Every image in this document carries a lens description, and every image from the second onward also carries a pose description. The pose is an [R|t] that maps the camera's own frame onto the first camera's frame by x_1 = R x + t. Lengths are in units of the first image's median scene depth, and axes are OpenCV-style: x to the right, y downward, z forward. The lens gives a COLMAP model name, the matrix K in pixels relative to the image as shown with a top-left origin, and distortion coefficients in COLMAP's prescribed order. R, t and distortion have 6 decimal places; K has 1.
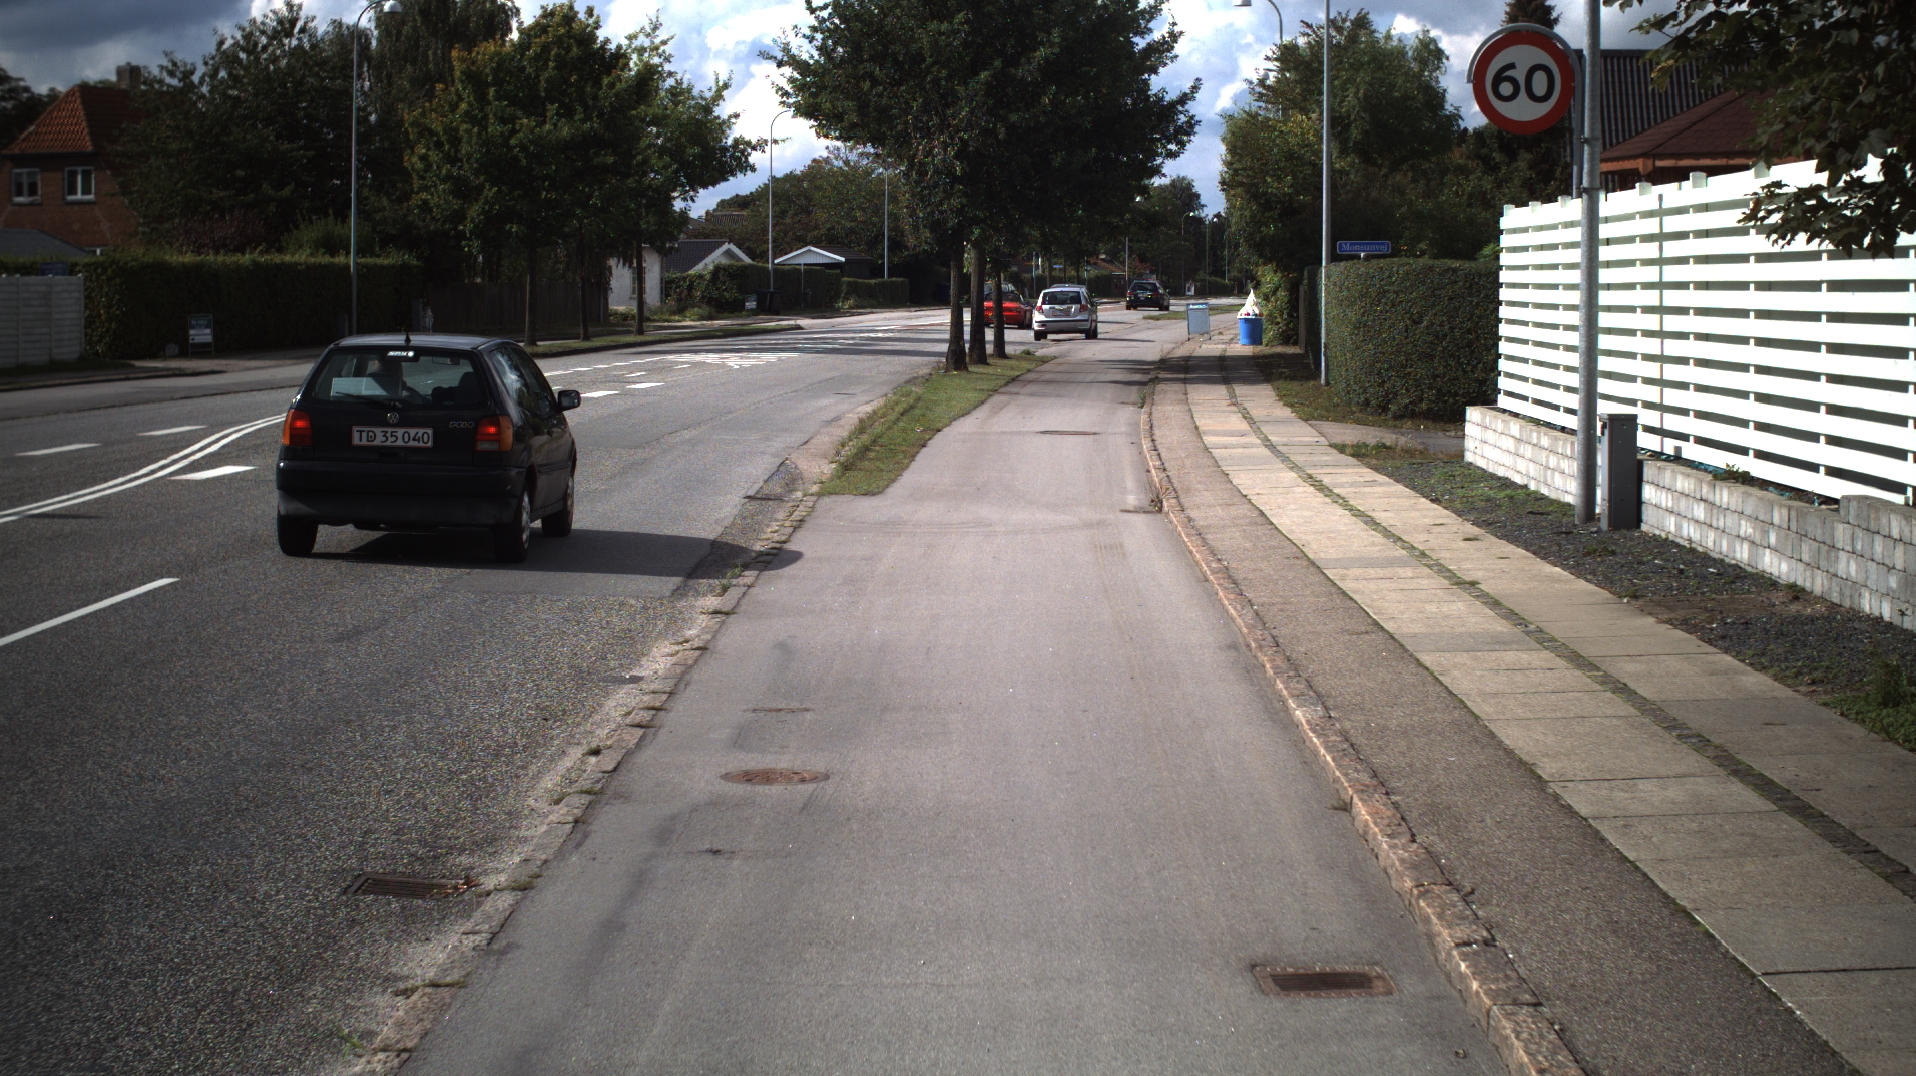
lens RADIAL K [[3412.3, 0, 958.0], [0, 3412.3, 538.0], [0, 0, 1]] dist [-0.247538, -0.042321]
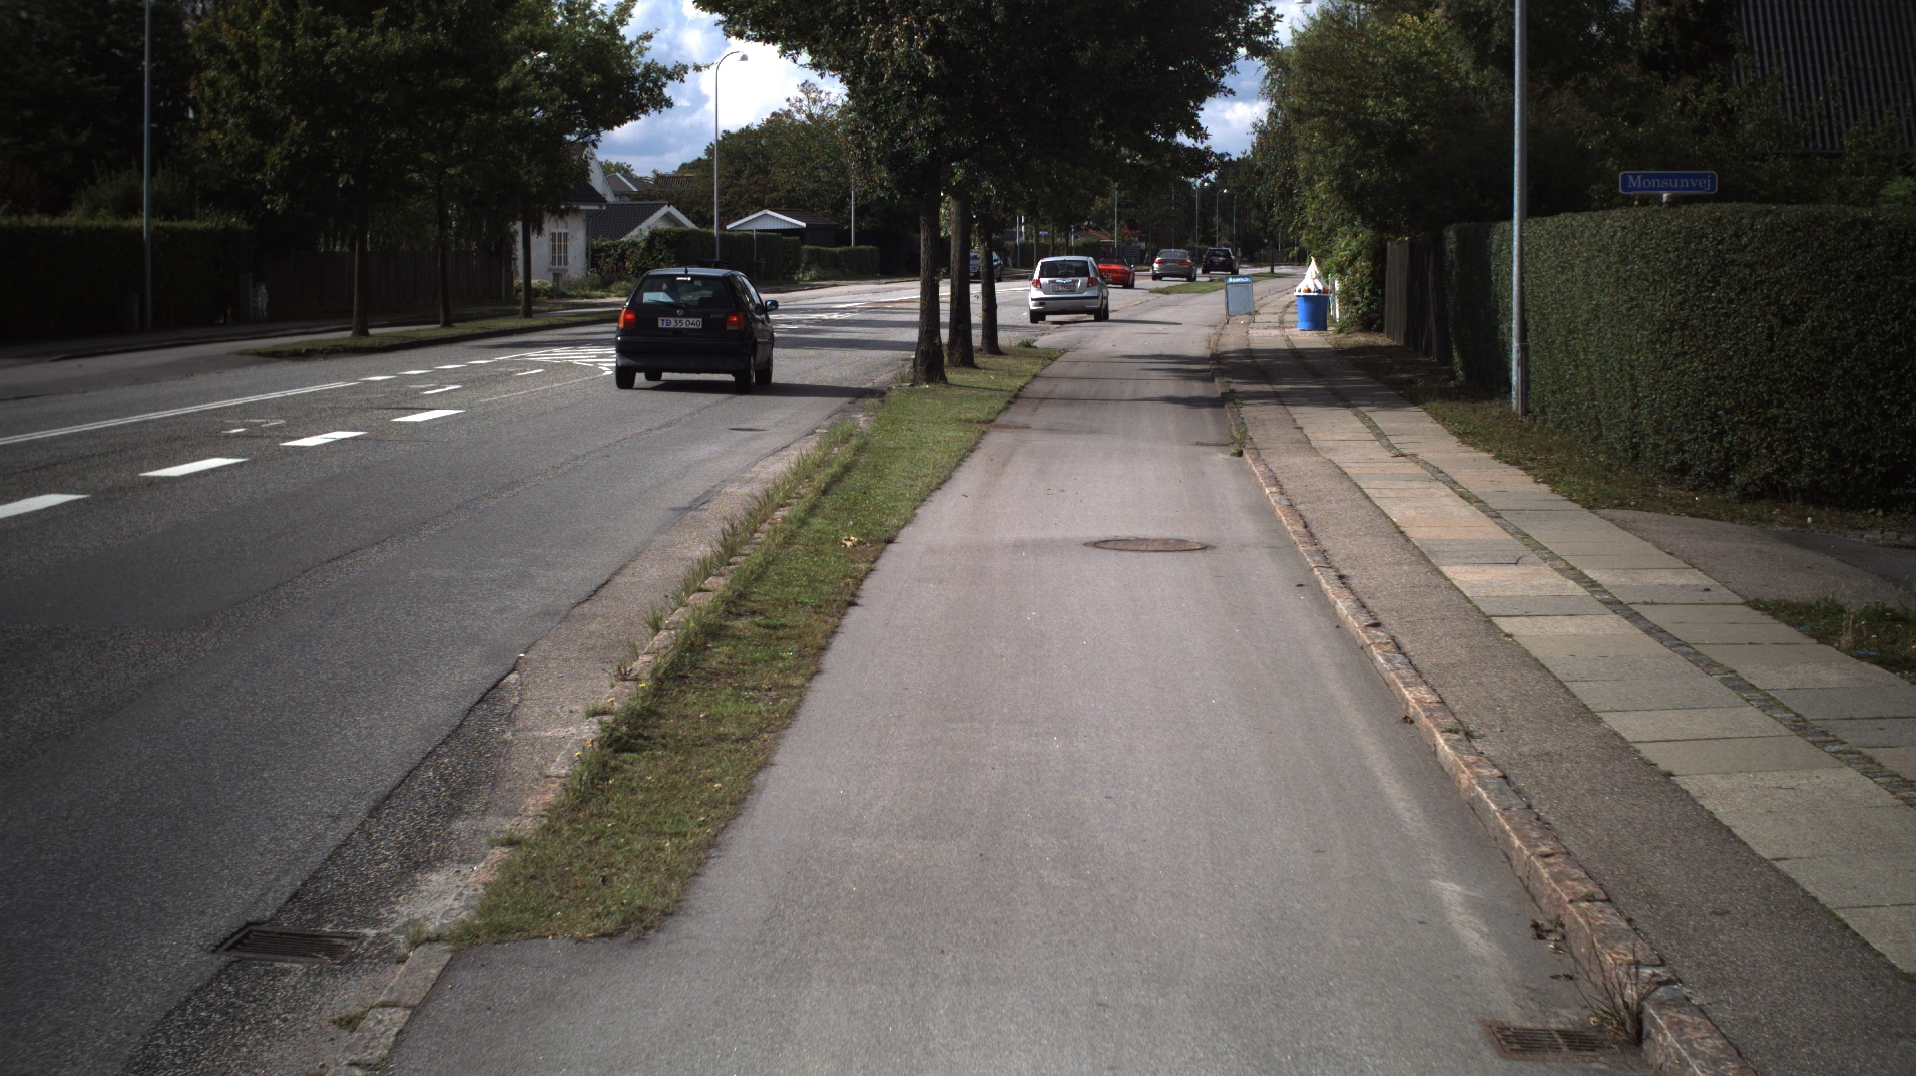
lens RADIAL K [[3412.3, 0, 958.0], [0, 3412.3, 538.0], [0, 0, 1]] dist [-0.247538, -0.042321]
pose [[0.999977, -0.001973, 0.006521, 0.000596], [0.001914, 0.999957, 0.009077, -0.019255], [-0.006538, -0.009064, 0.999938, 0.263760]]
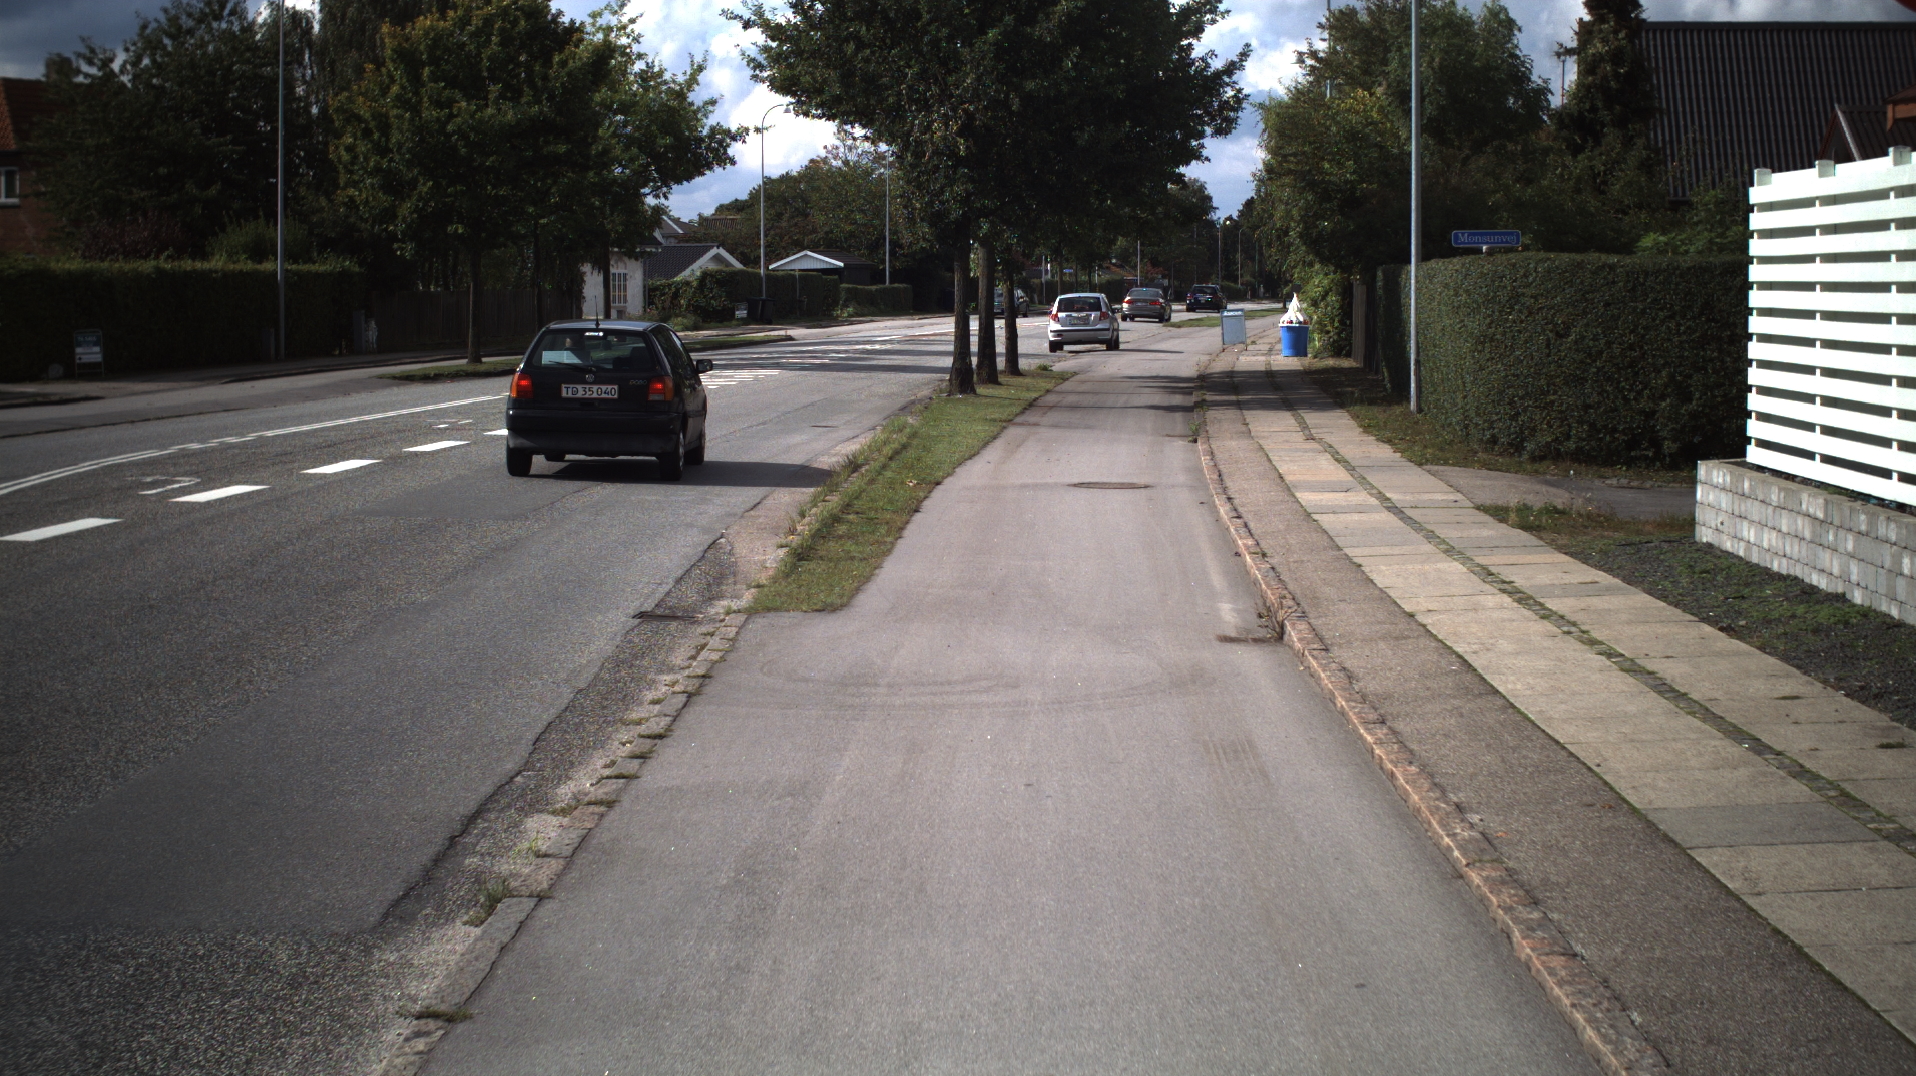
lens RADIAL K [[3412.3, 0, 958.0], [0, 3412.3, 538.0], [0, 0, 1]] dist [-0.247538, -0.042321]
pose [[0.999982, -0.005517, -0.002253, 0.000218], [0.005513, 0.999983, -0.001892, -0.009542], [0.002263, 0.001880, 0.999996, 0.131623]]
